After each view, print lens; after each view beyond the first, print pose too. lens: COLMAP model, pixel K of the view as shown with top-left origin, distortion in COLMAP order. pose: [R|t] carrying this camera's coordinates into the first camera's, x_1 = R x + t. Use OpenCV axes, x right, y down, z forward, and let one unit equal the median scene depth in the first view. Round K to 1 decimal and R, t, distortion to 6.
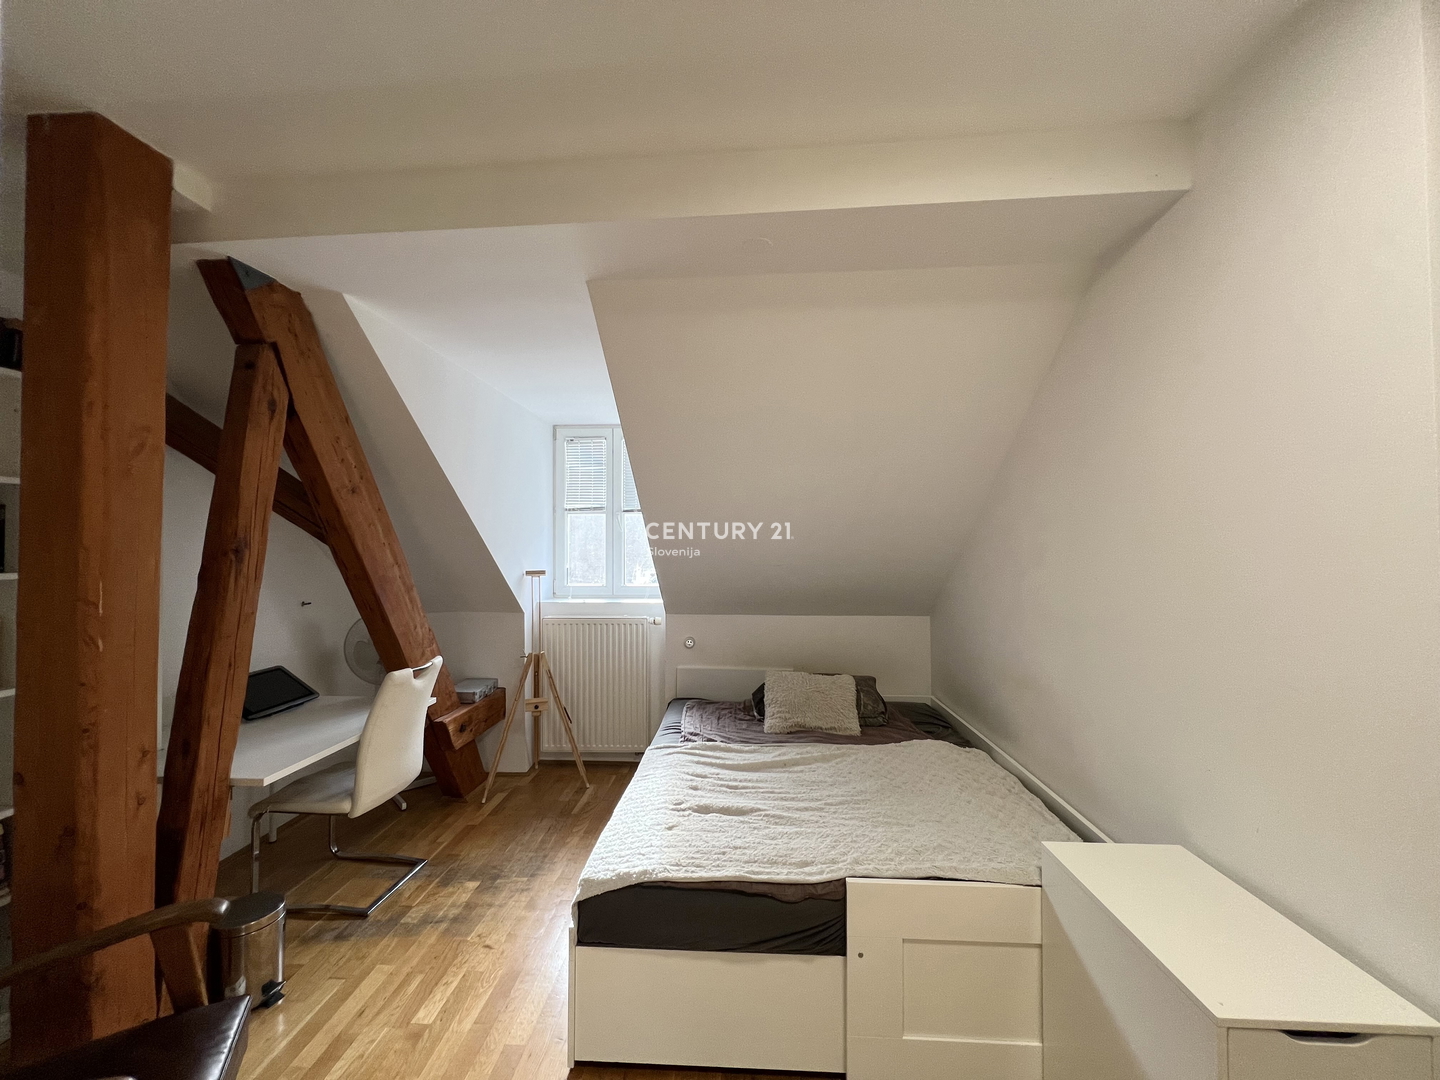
lens RADIAL K [[575.9, 0, 717.3], [0, 575.9, 537.0], [0, 0, 1]] dist [-0.002168, 0.000680]
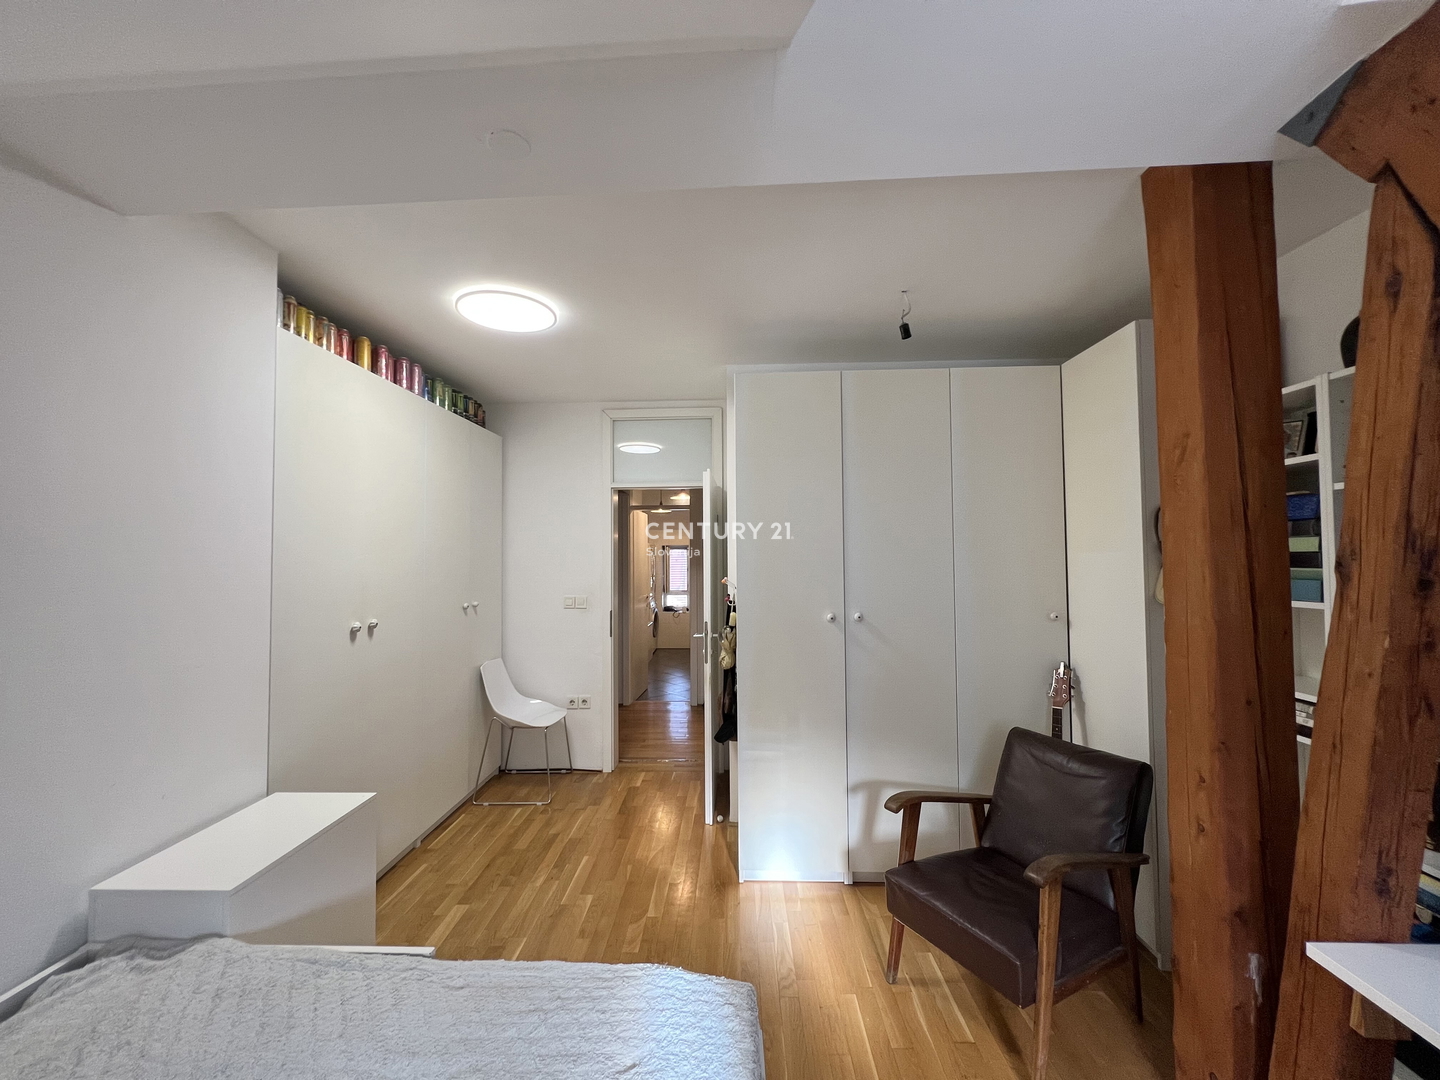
lens RADIAL K [[575.9, 0, 717.3], [0, 575.9, 537.0], [0, 0, 1]] dist [-0.002168, 0.000680]
pose [[-0.999824, 0.010116, -0.015809, -0.135373], [0.010904, 0.998660, -0.050588, 0.015535], [0.015276, -0.050751, -0.998594, 1.312704]]
